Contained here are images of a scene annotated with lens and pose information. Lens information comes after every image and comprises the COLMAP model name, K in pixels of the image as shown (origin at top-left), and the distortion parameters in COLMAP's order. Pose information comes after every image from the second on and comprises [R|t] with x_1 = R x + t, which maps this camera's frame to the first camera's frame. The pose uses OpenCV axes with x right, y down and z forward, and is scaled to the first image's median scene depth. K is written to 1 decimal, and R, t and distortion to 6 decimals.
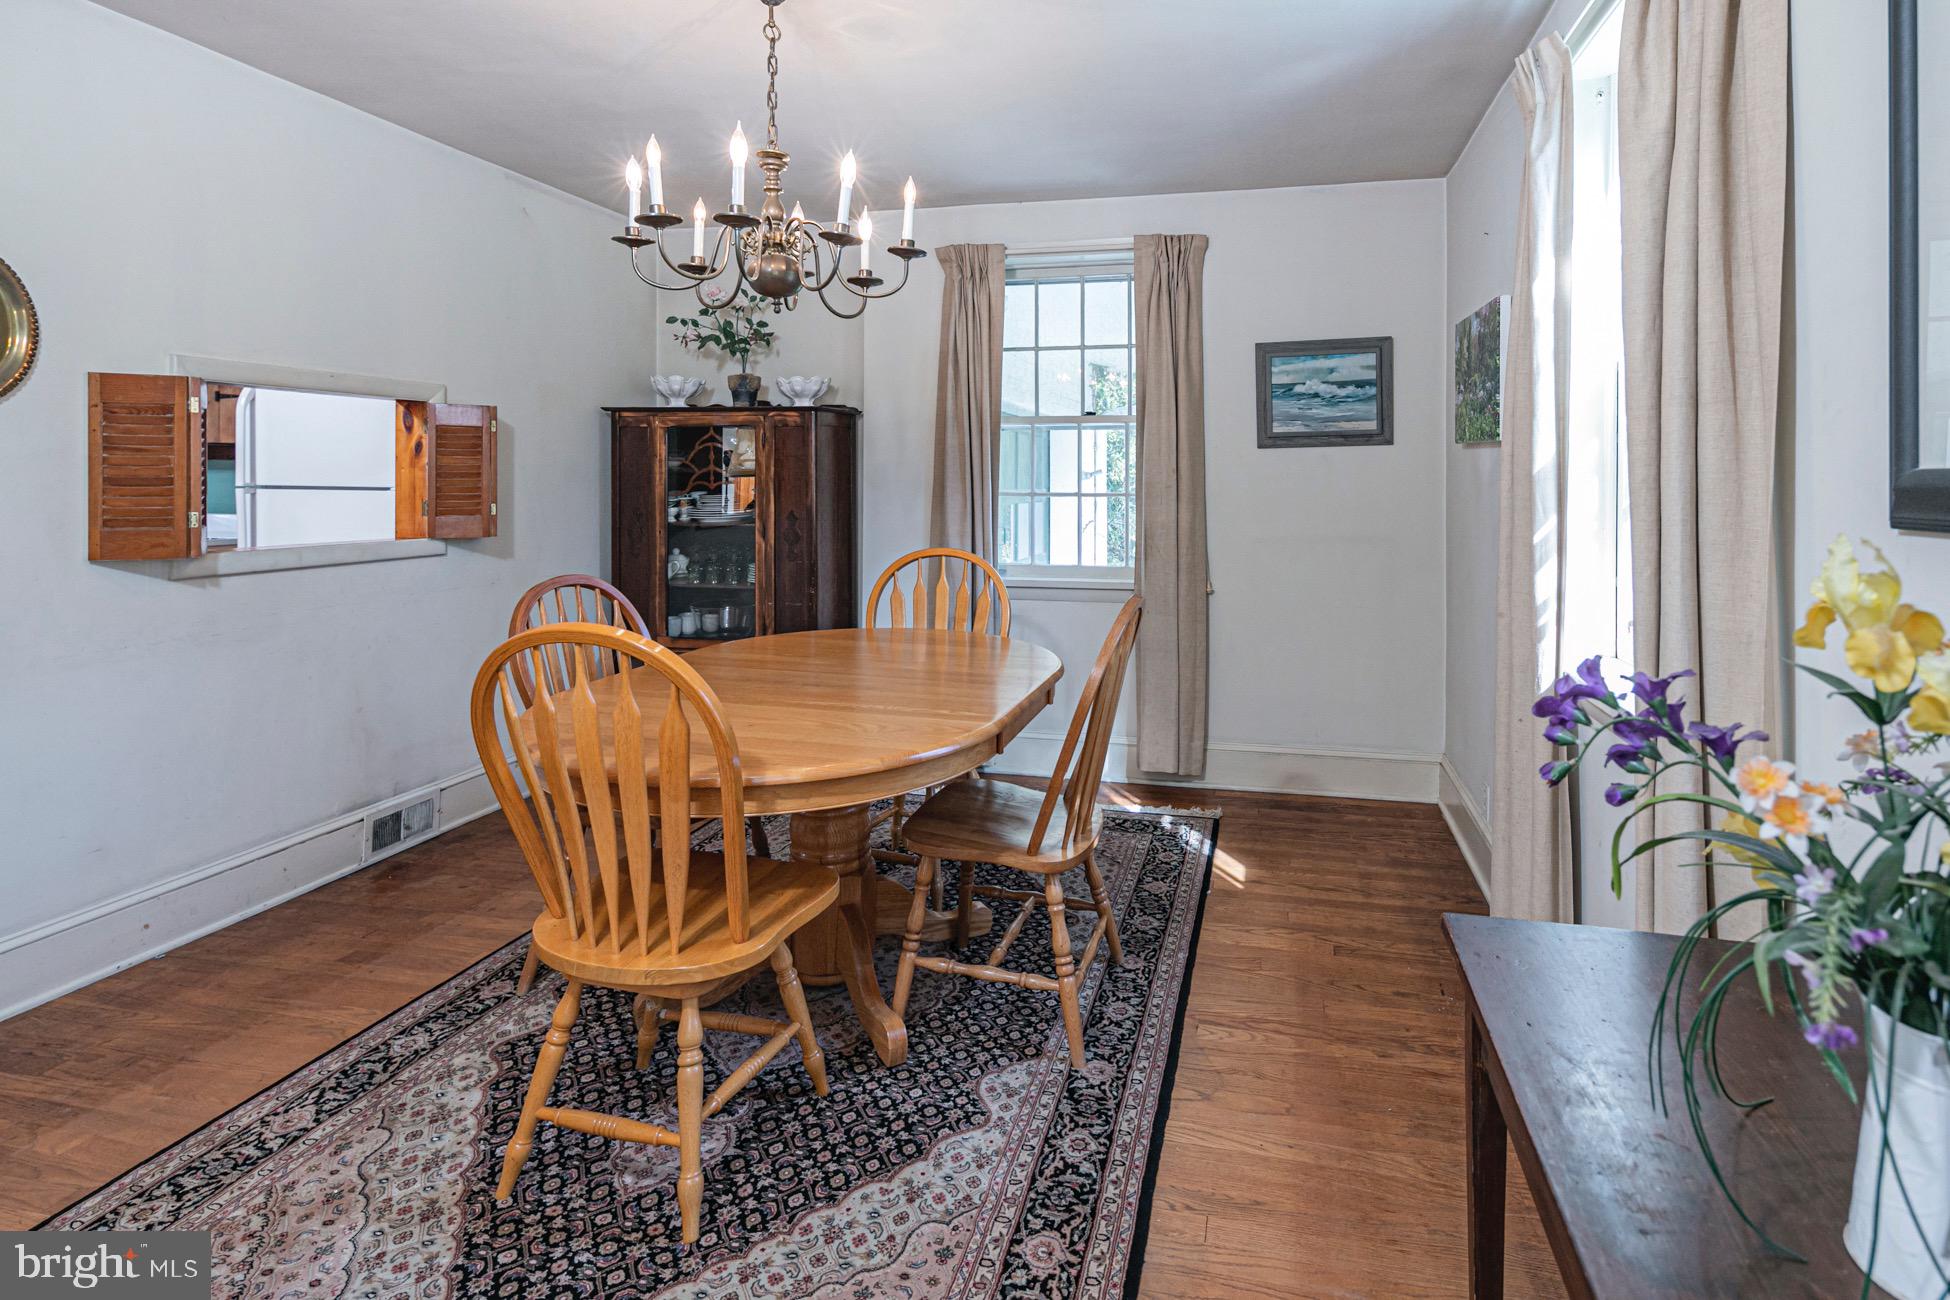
lens RADIAL K [[987.3, 0, 1059.7], [0, 987.3, 493.0], [0, 0, 1]] dist [0.028368, -0.006637]
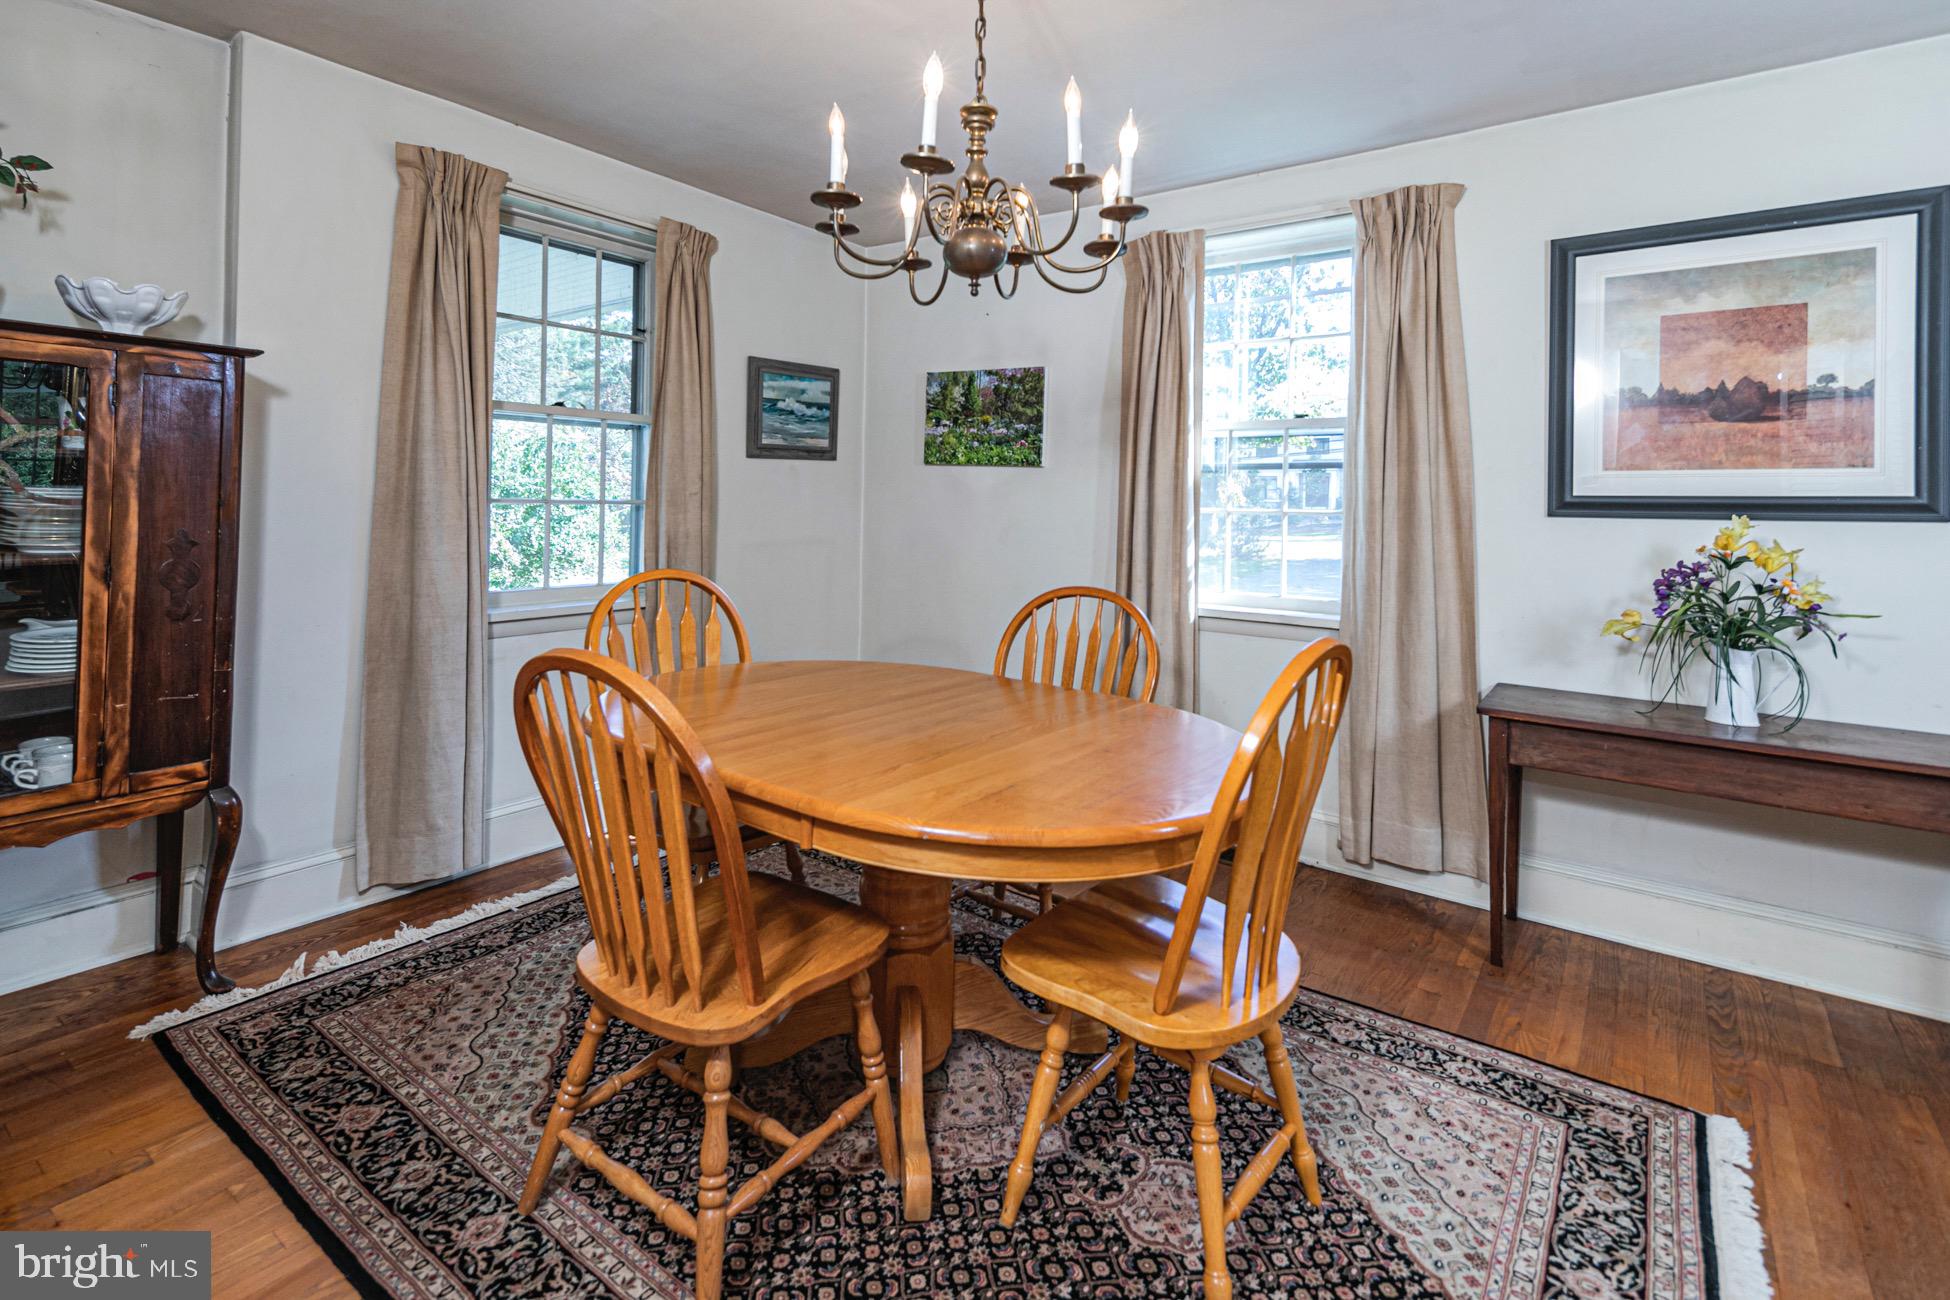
lens RADIAL K [[934.3, 0, 983.8], [0, 934.3, 477.3], [0, 0, 1]] dist [0.020244, -0.004350]
pose [[0.392929, 0.026378, 0.919190, -0.841044], [-0.001643, 0.999607, -0.027983, 0.003484], [-0.919567, 0.009485, 0.392818, 0.535596]]
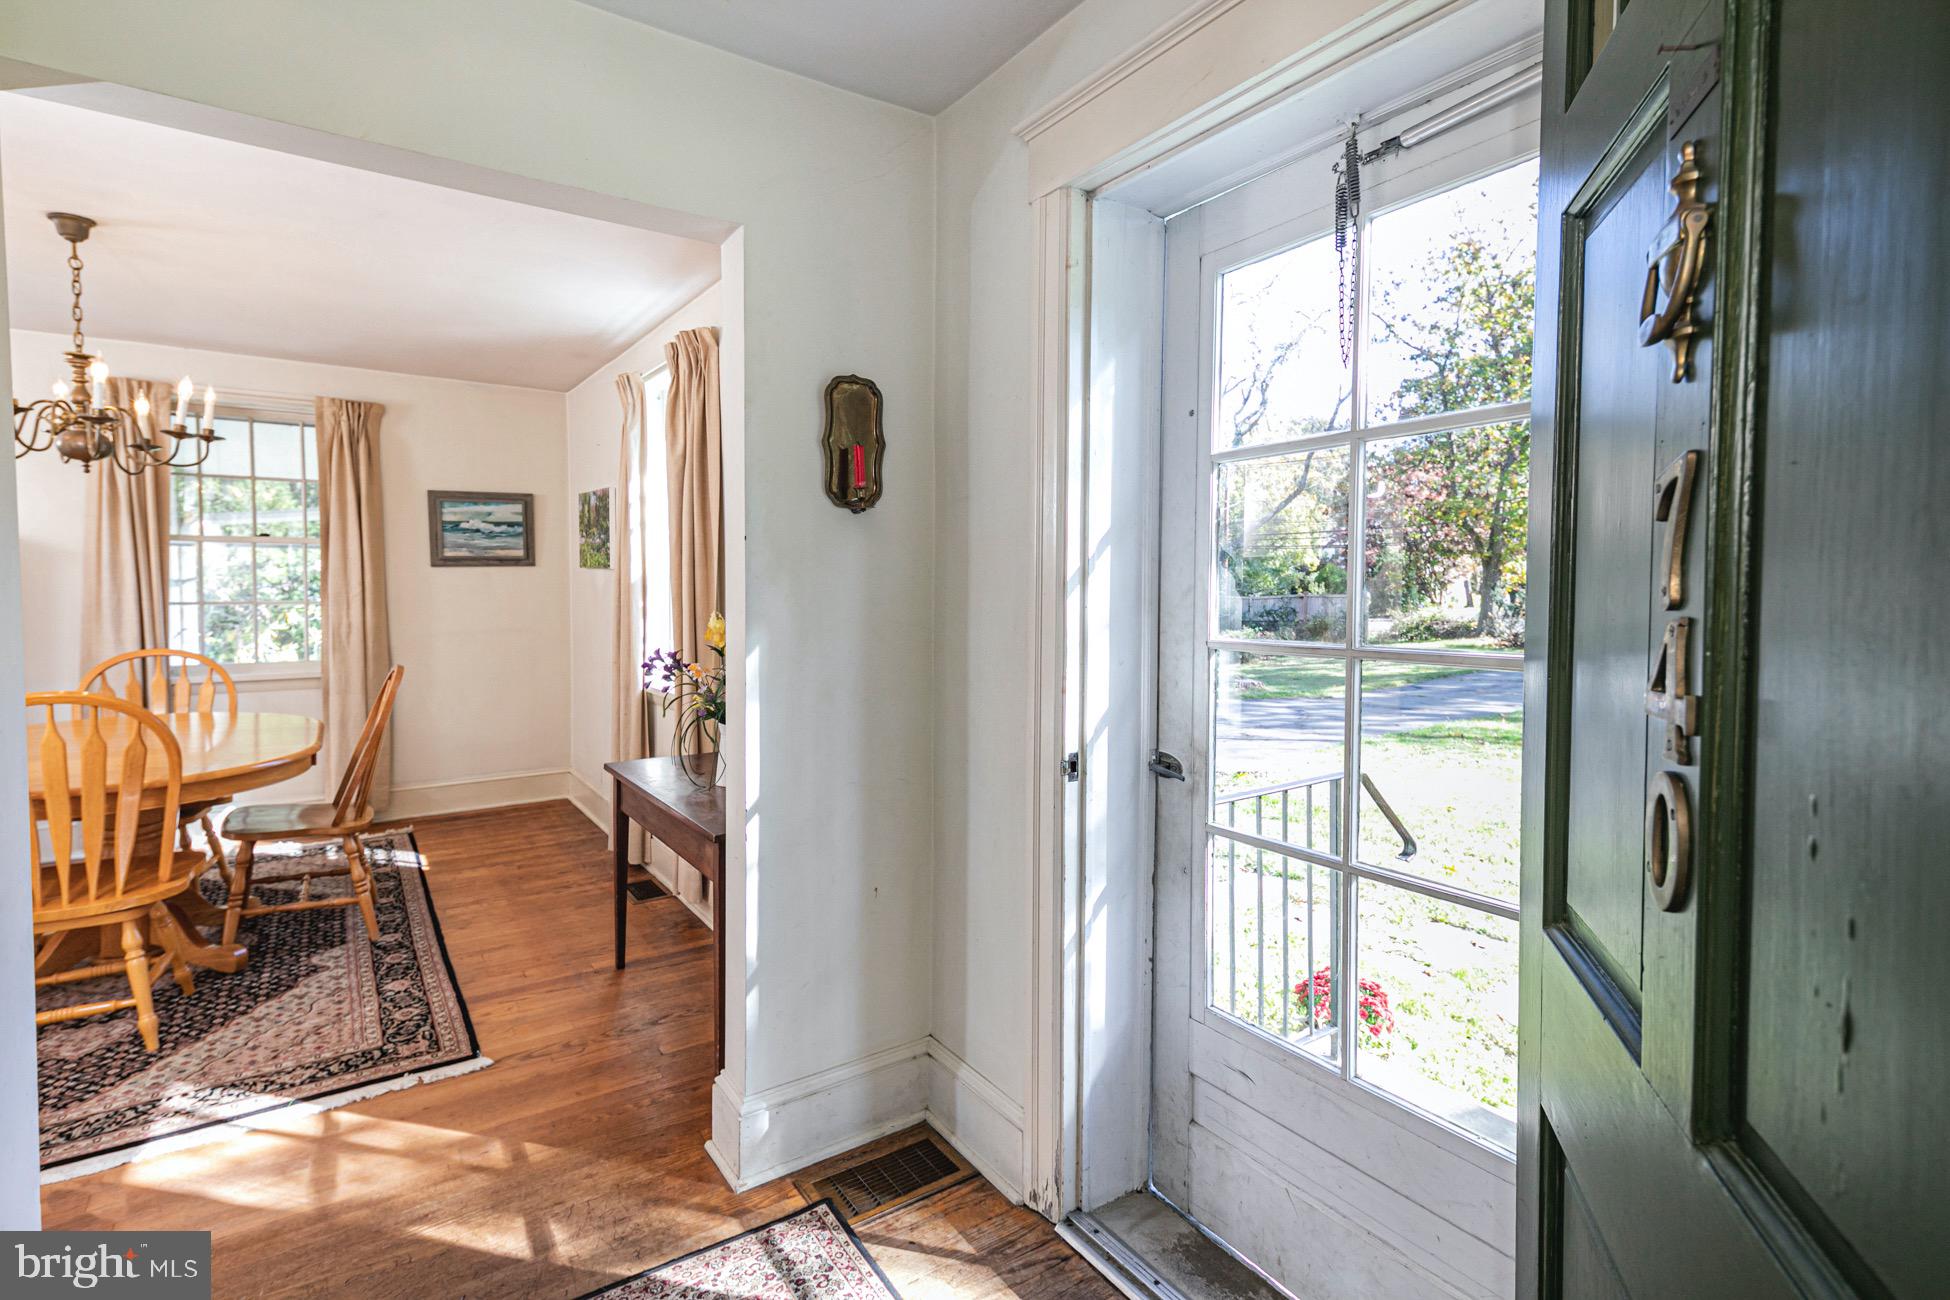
lens RADIAL K [[934.3, 0, 990.6], [0, 934.3, 608.1], [0, 0, 1]] dist [0.020244, -0.004350]
pose [[0.675946, -0.020445, 0.736668, -0.334889], [0.007882, 0.999759, 0.020514, -0.011393], [-0.736909, -0.008060, 0.675943, -0.644702]]
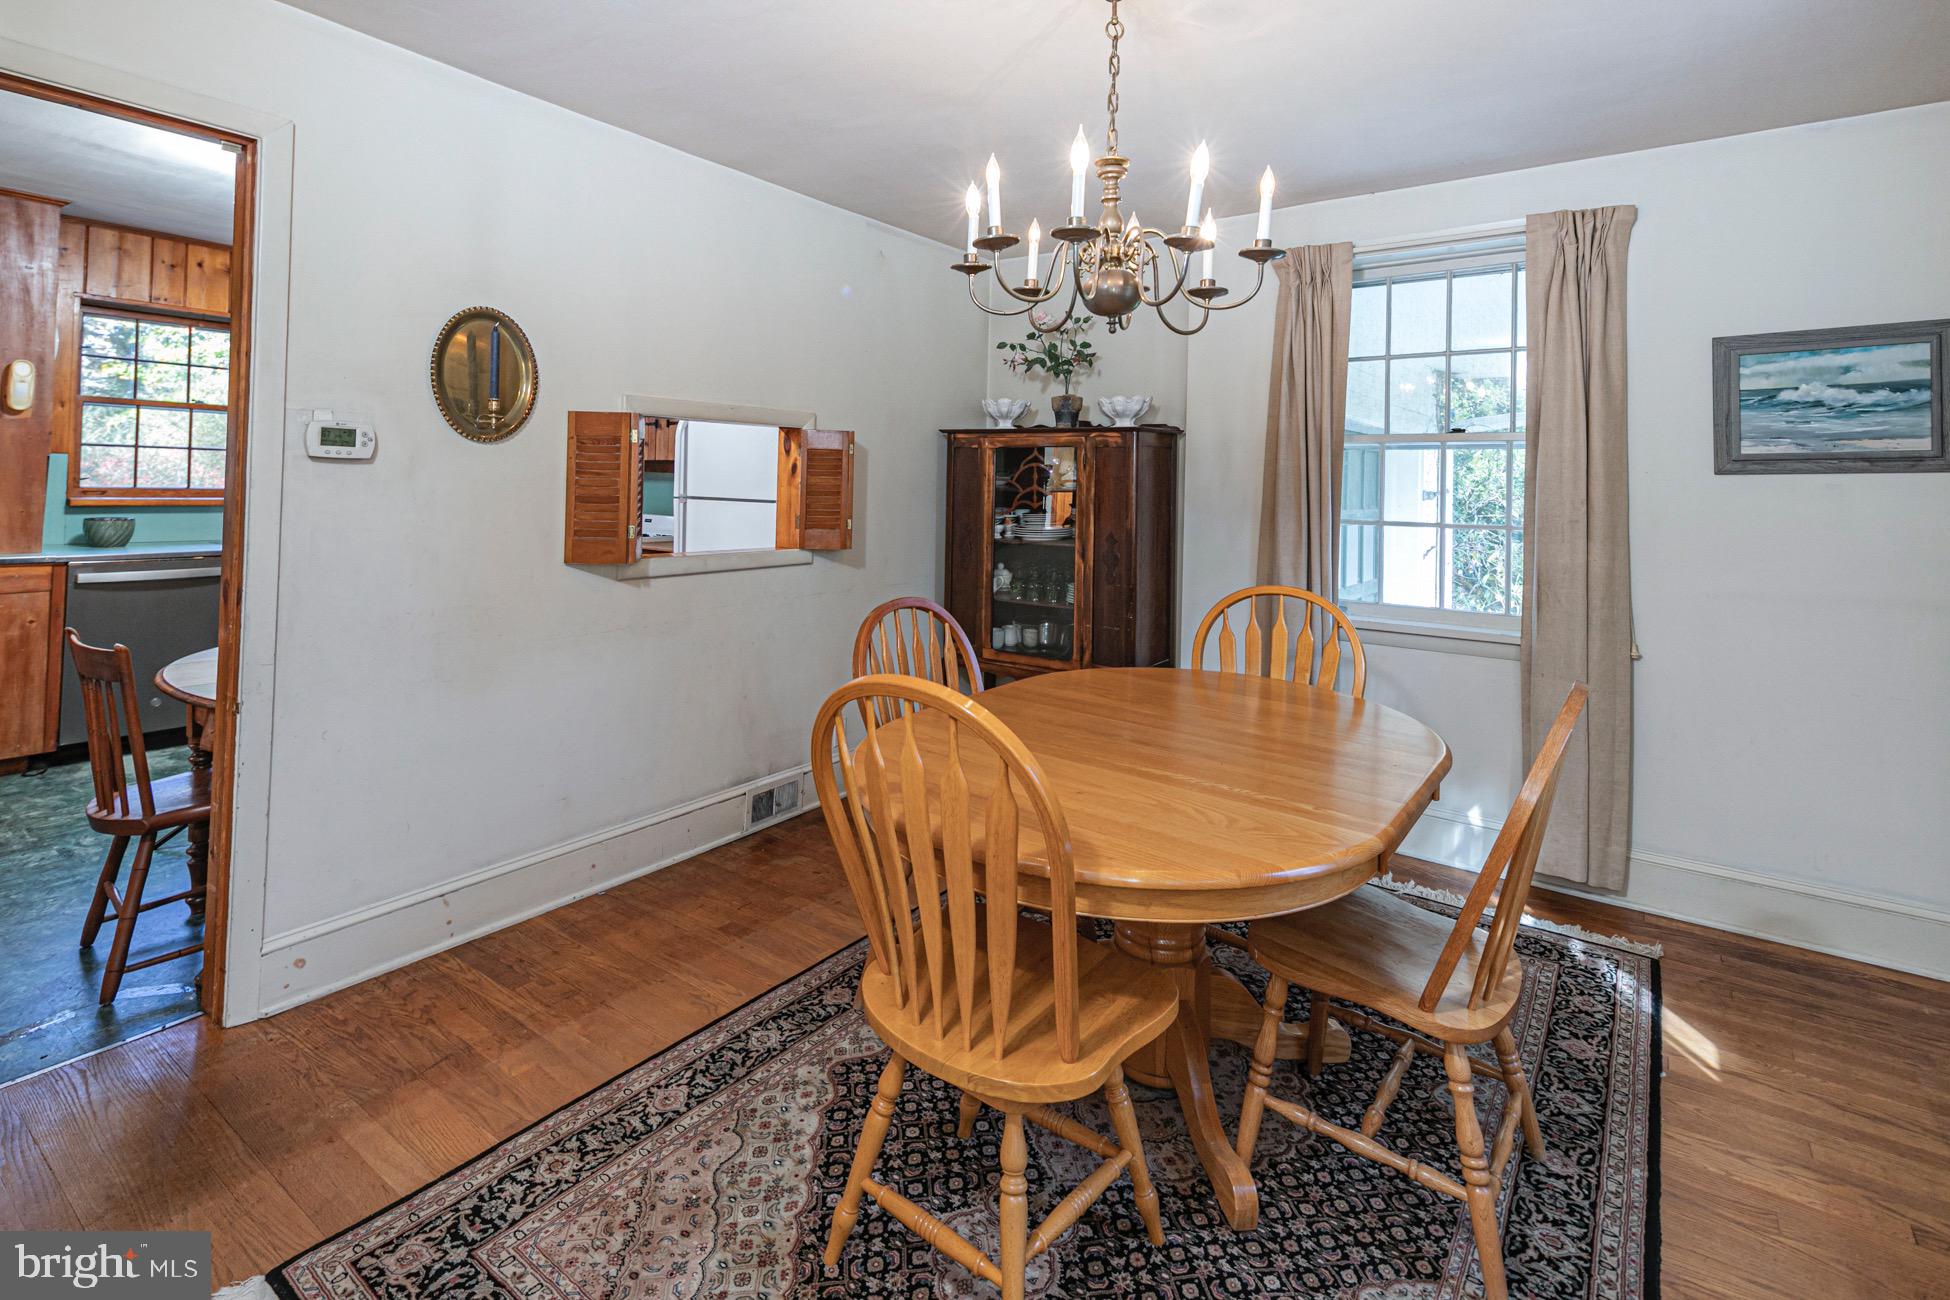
lens RADIAL K [[934.3, 0, 944.4], [0, 934.3, 477.1], [0, 0, 1]] dist [0.020244, -0.004350]
pose [[0.909773, 0.011300, -0.414953, -0.053423], [-0.021490, 0.999571, -0.019896, -0.022174], [0.414550, 0.027018, 0.909625, 0.123316]]
